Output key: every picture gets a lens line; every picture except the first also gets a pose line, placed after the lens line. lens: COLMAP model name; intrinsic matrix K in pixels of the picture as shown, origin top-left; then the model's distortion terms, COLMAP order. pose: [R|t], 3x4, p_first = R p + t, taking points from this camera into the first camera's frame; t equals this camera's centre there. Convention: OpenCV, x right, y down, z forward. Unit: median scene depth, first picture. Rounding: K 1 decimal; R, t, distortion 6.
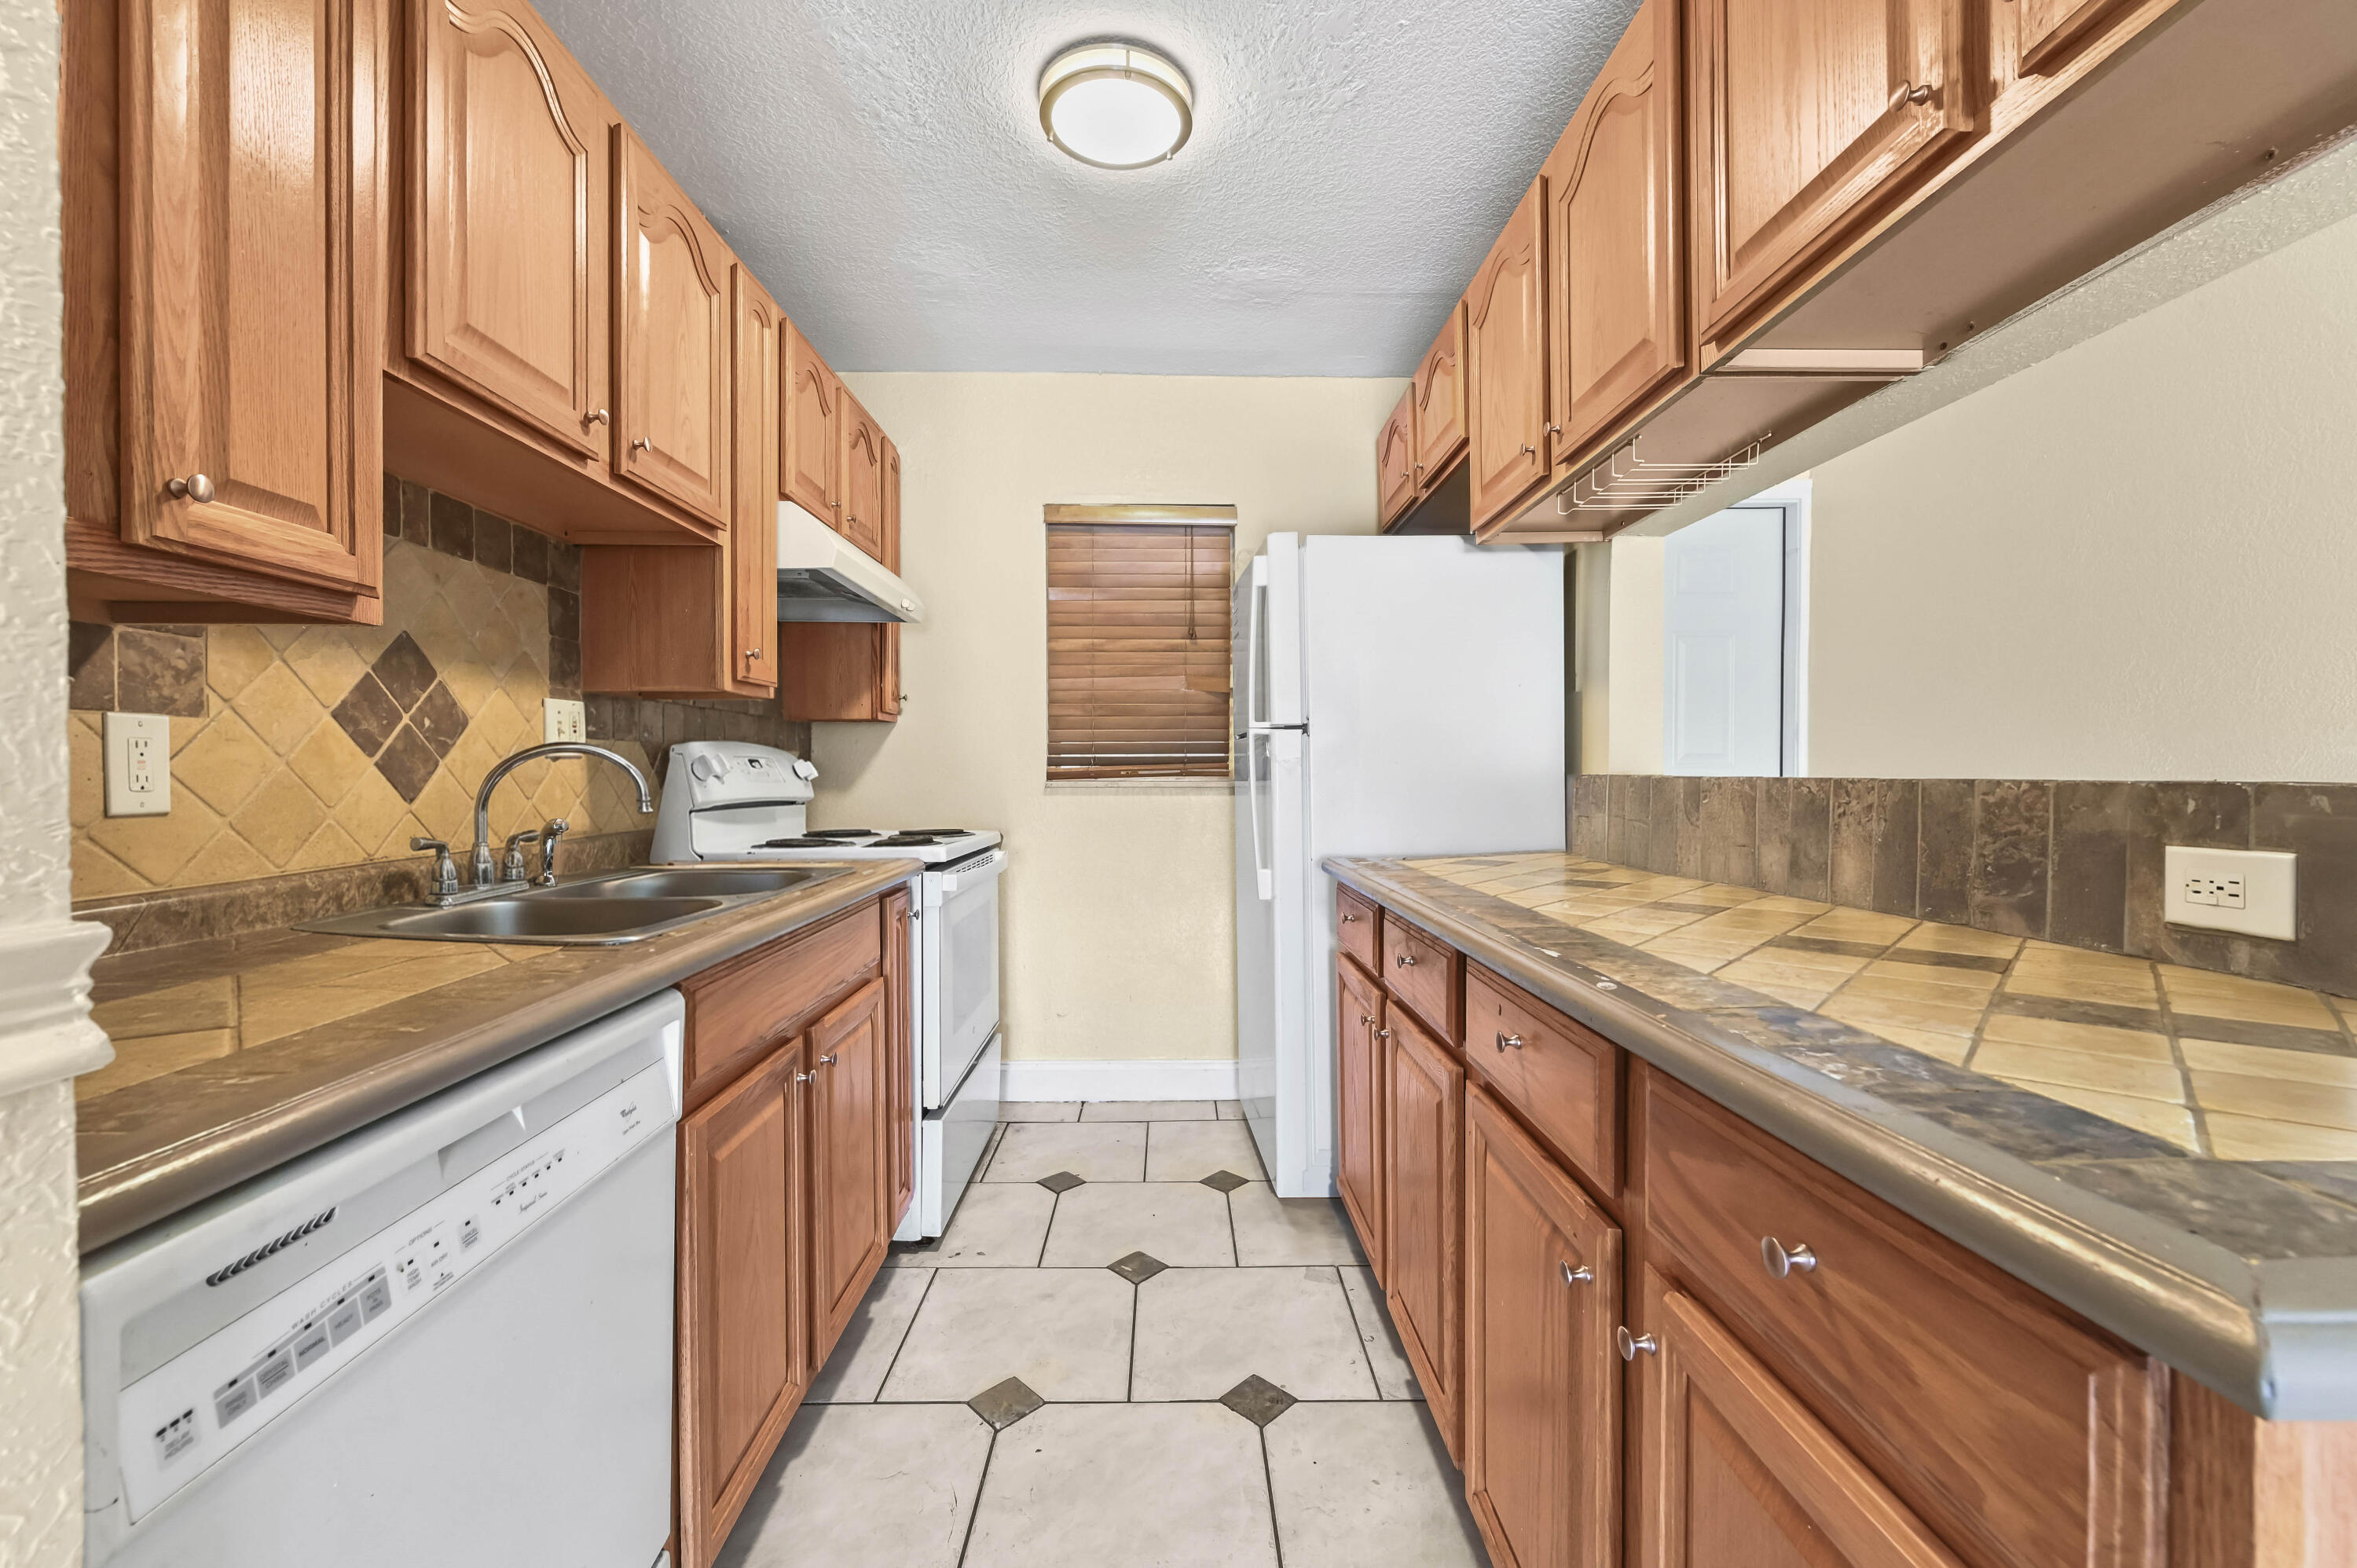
lens RADIAL K [[948.2, 0, 1178.5], [0, 948.2, 784.0], [0, 0, 1]] dist [0.000370, 0.000028]
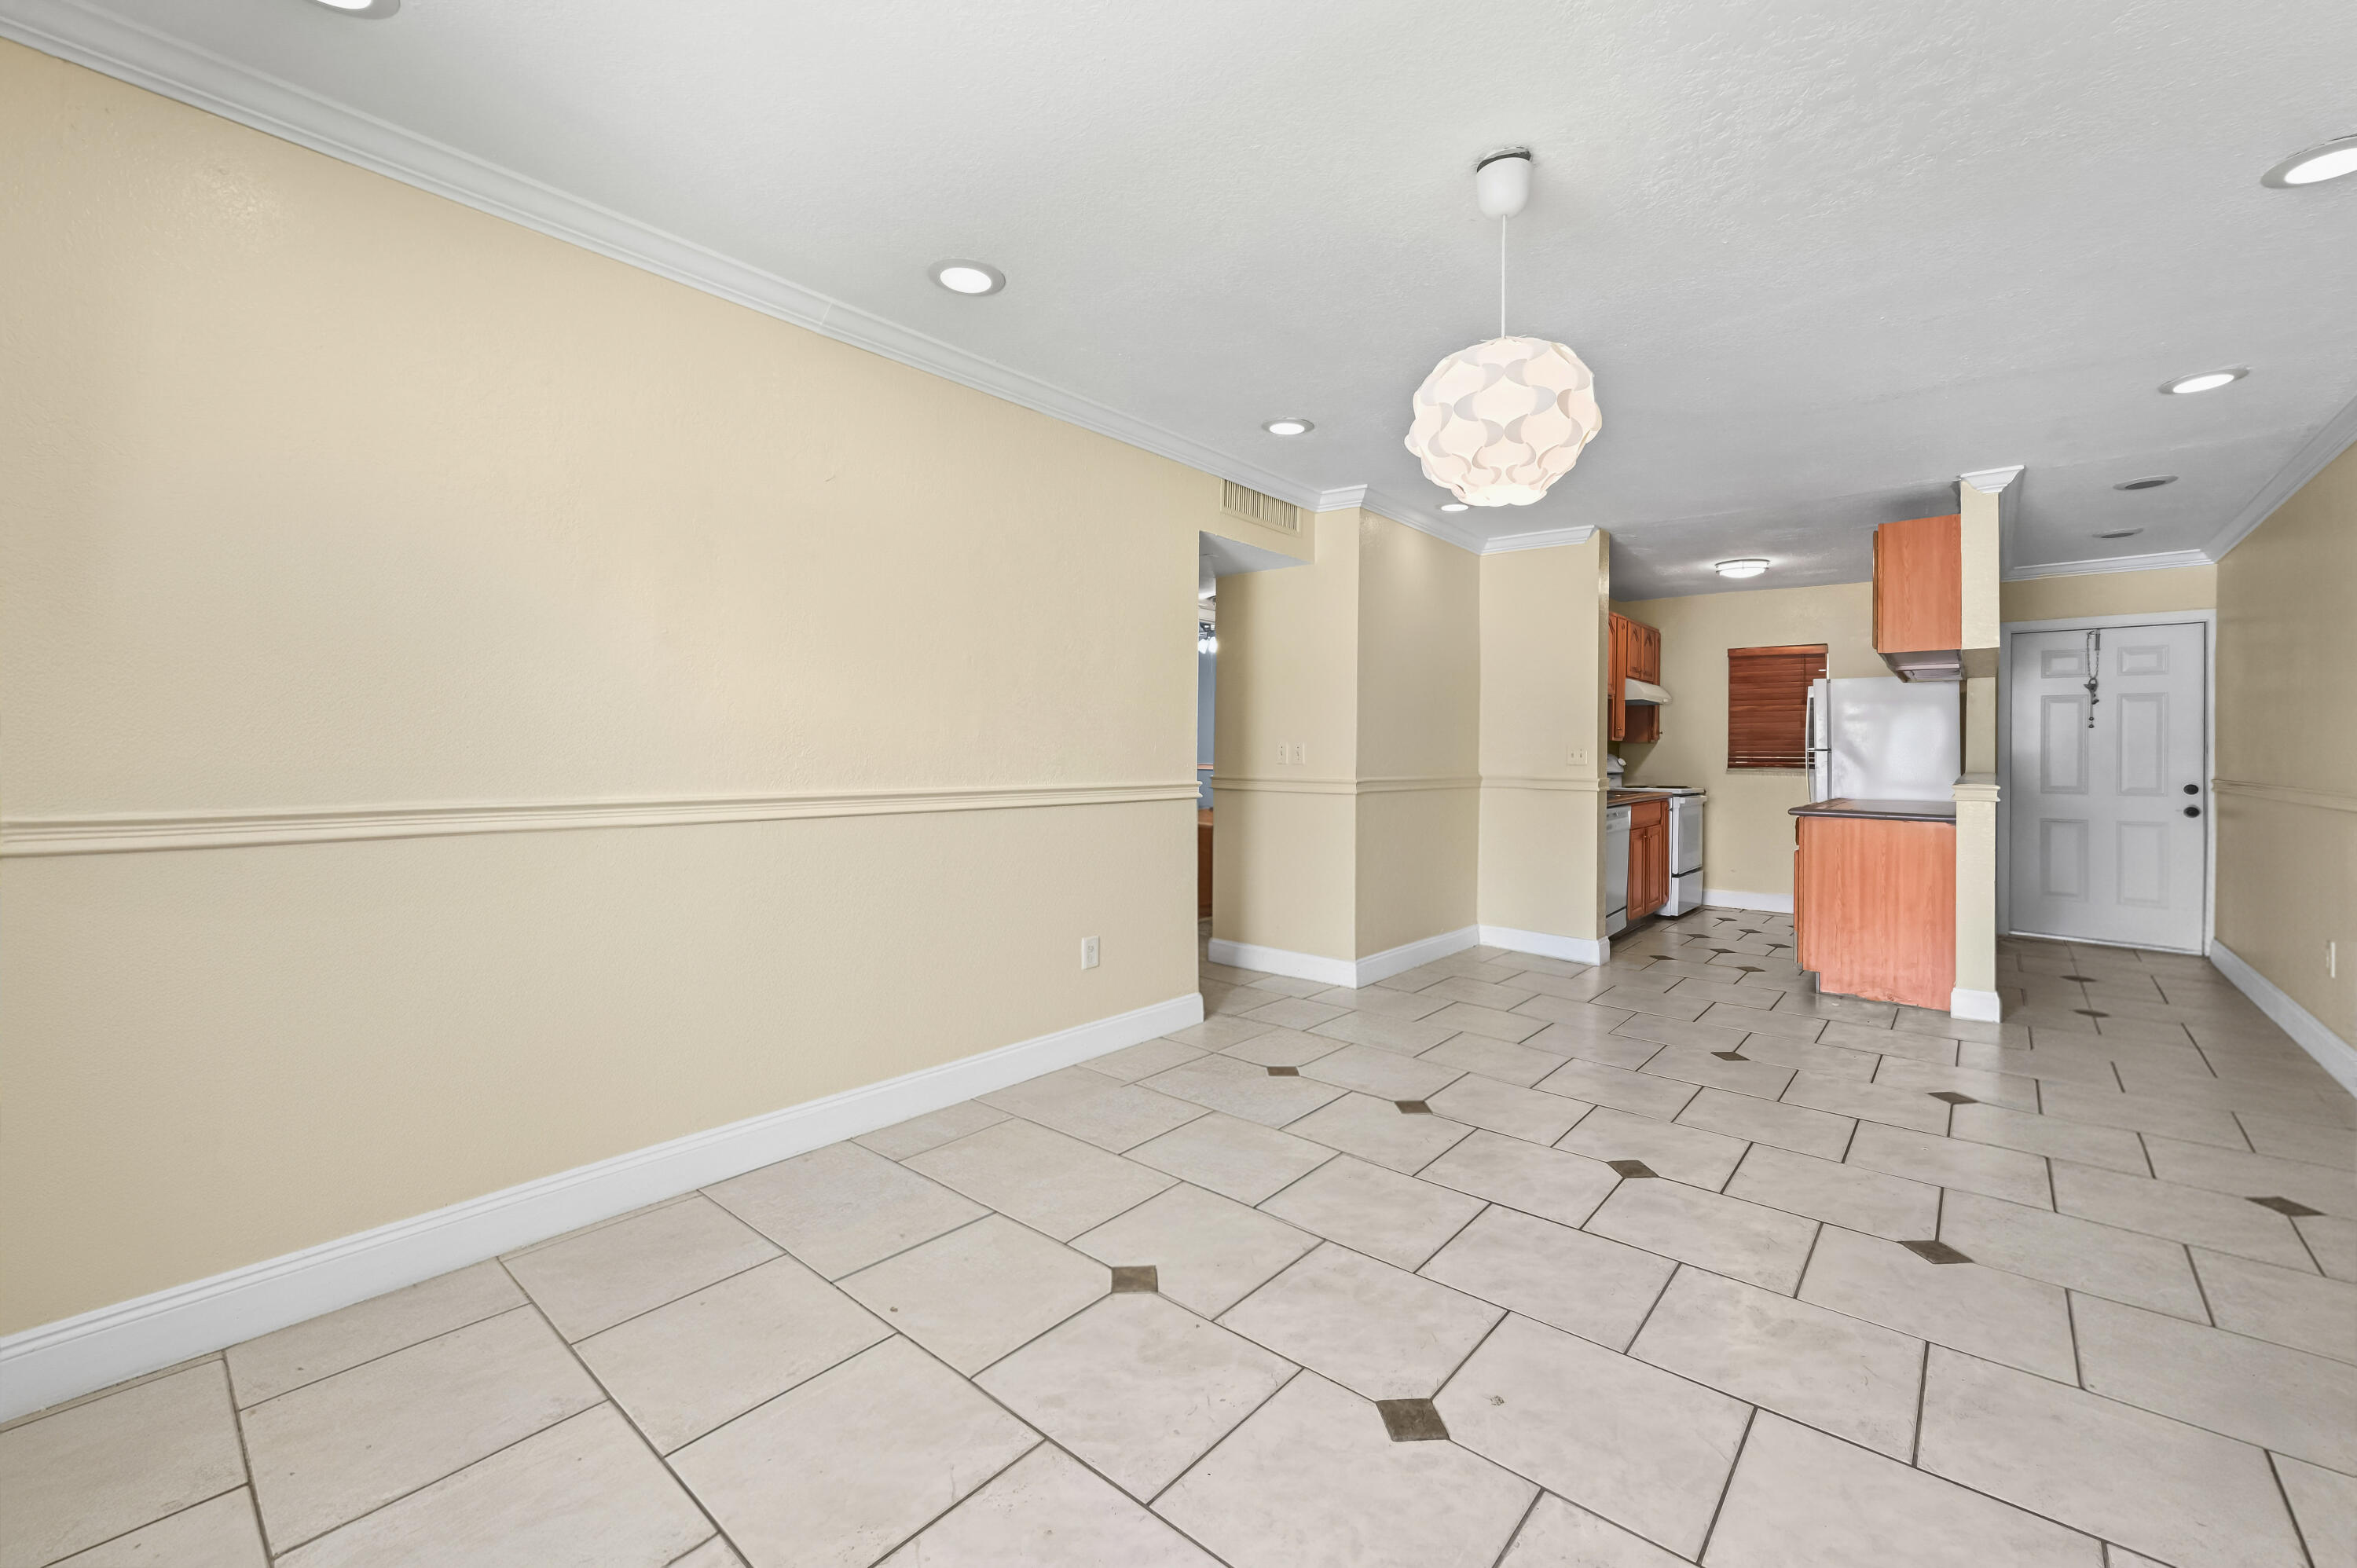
lens RADIAL K [[960.3, 0, 1175.7], [0, 960.3, 746.5], [0, 0, 1]] dist [-0.001489, -0.000109]
pose [[0.756063, 0.004743, -0.654482, 0.511655], [-0.018173, 0.999740, -0.013748, 0.001093], [0.654247, 0.022288, 0.755953, -2.258412]]
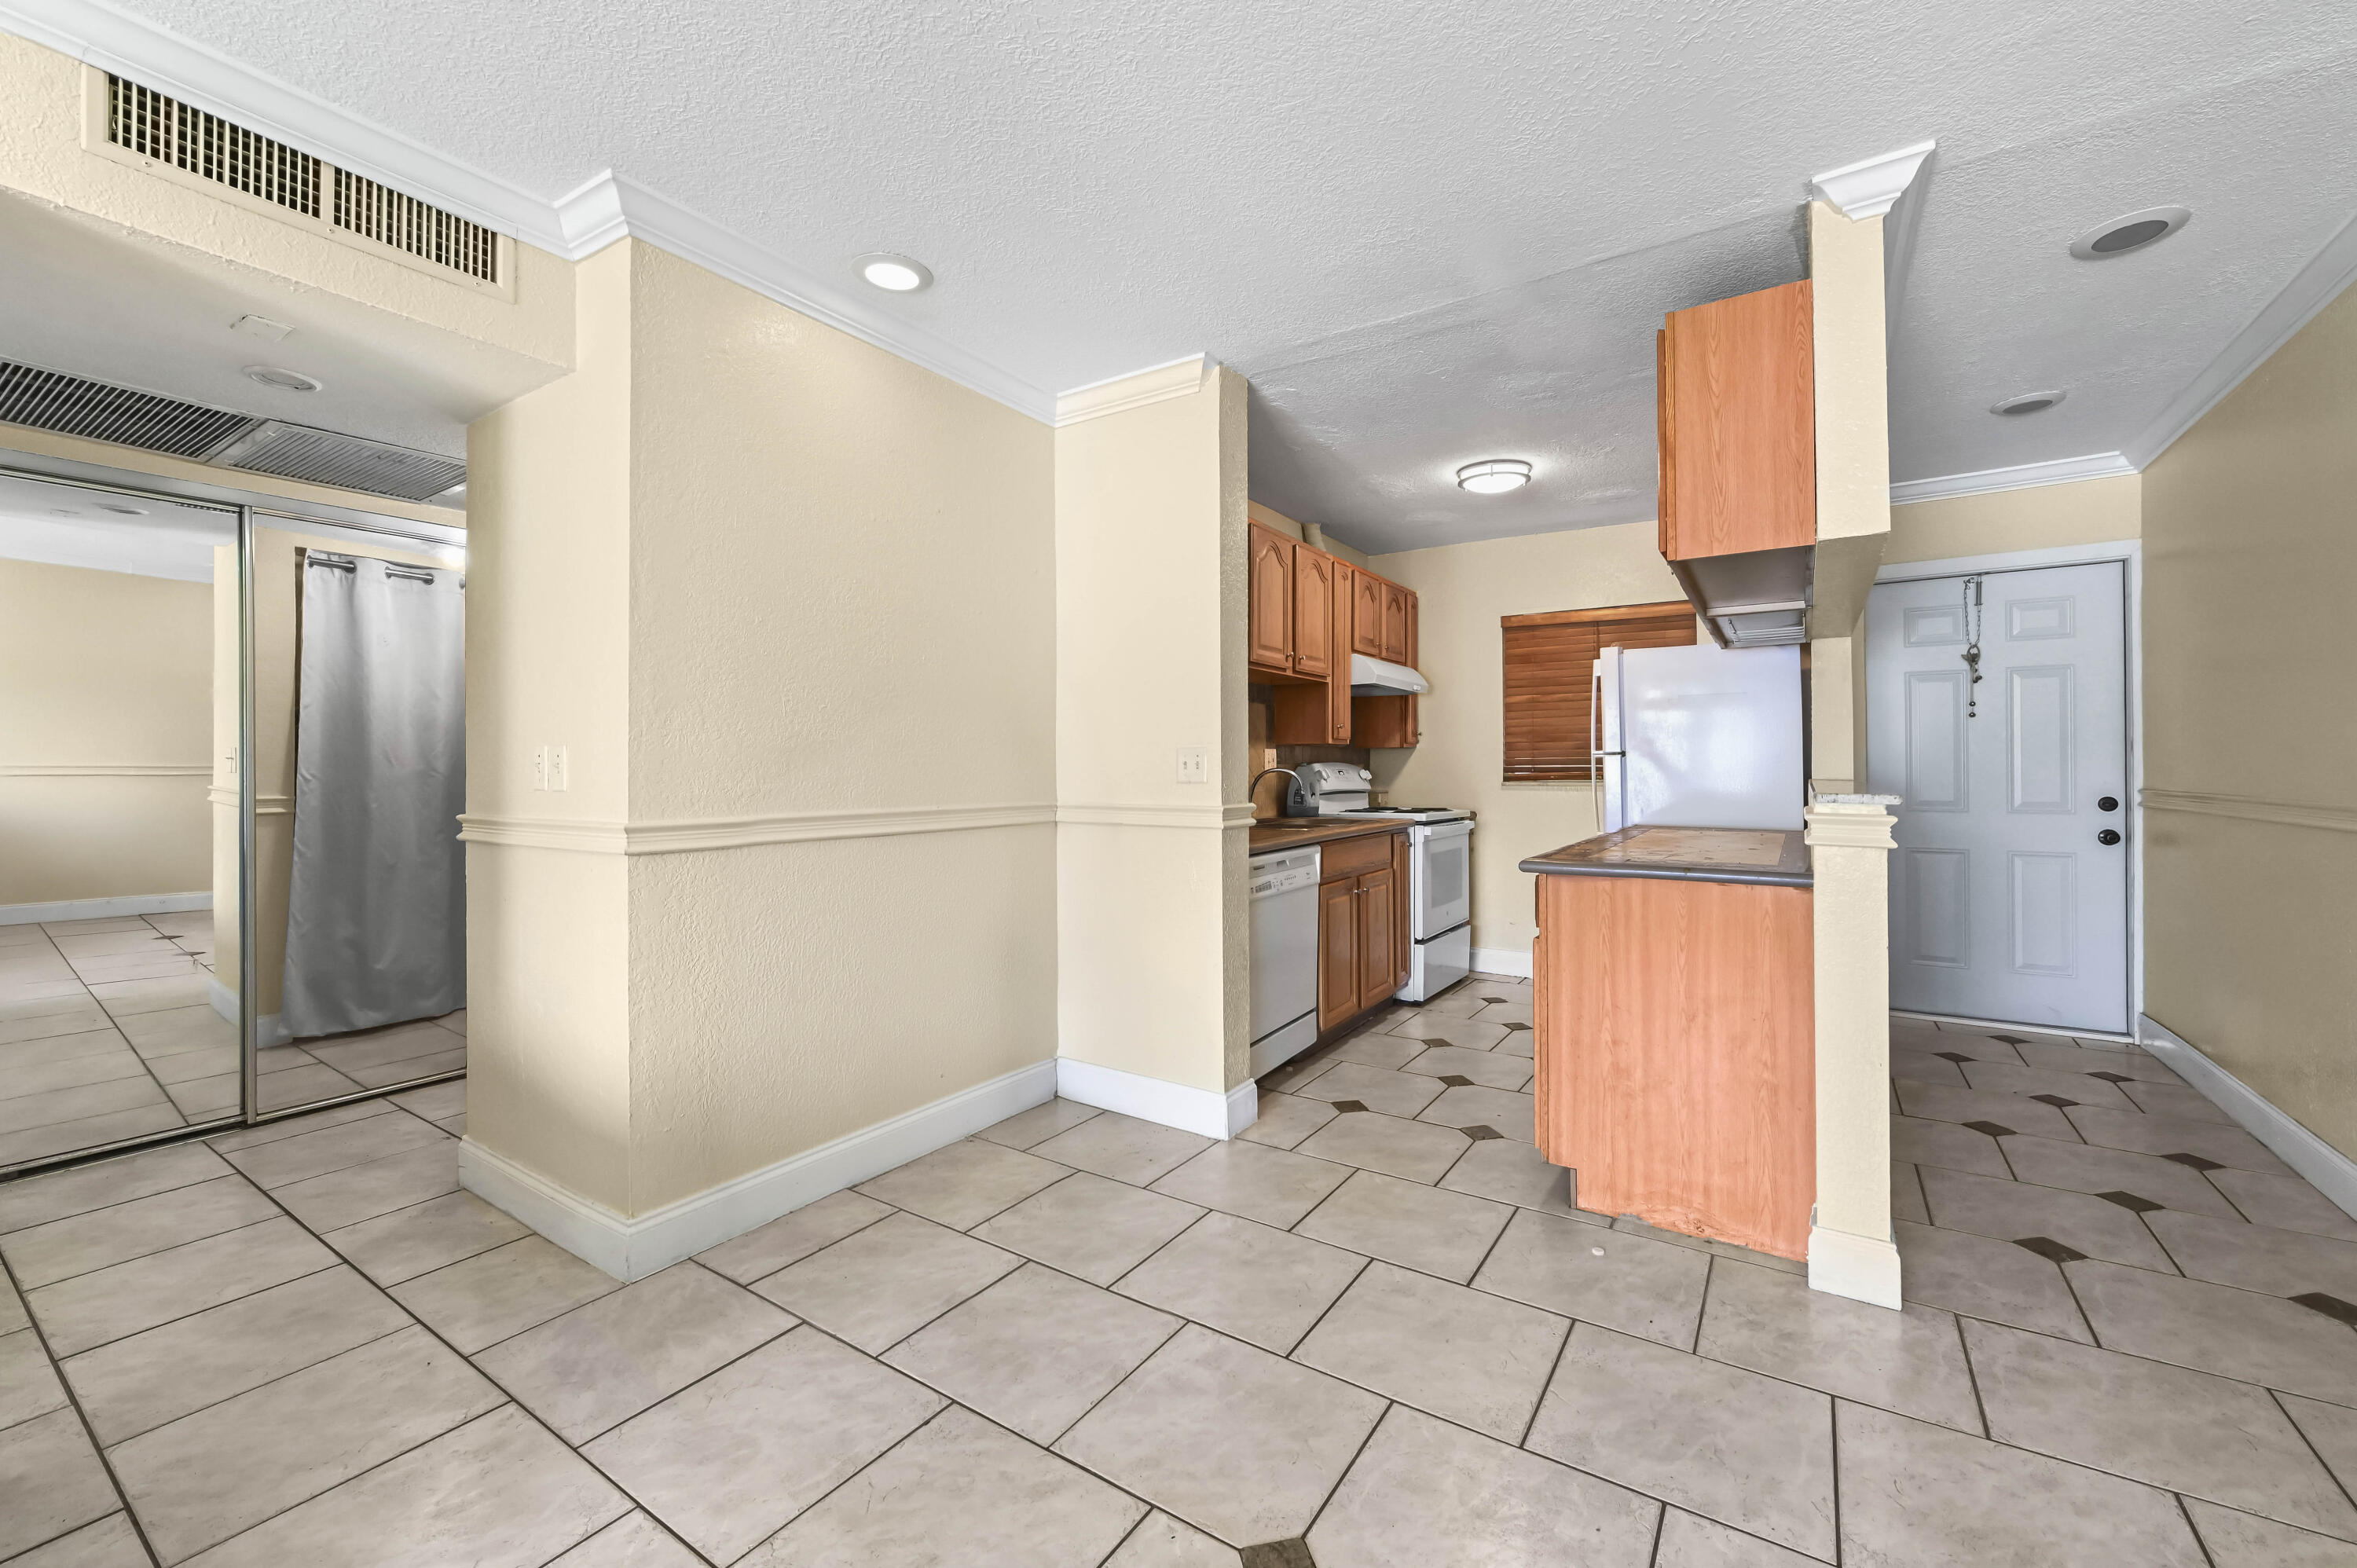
lens RADIAL K [[953.3, 0, 1182.5], [0, 953.3, 759.8], [0, 0, 1]] dist [-0.007674, -0.000016]
pose [[0.830659, -0.006617, -0.556742, 0.445250], [-0.004703, 0.999810, -0.018900, -0.009556], [0.556761, 0.018318, 0.830470, -0.970368]]
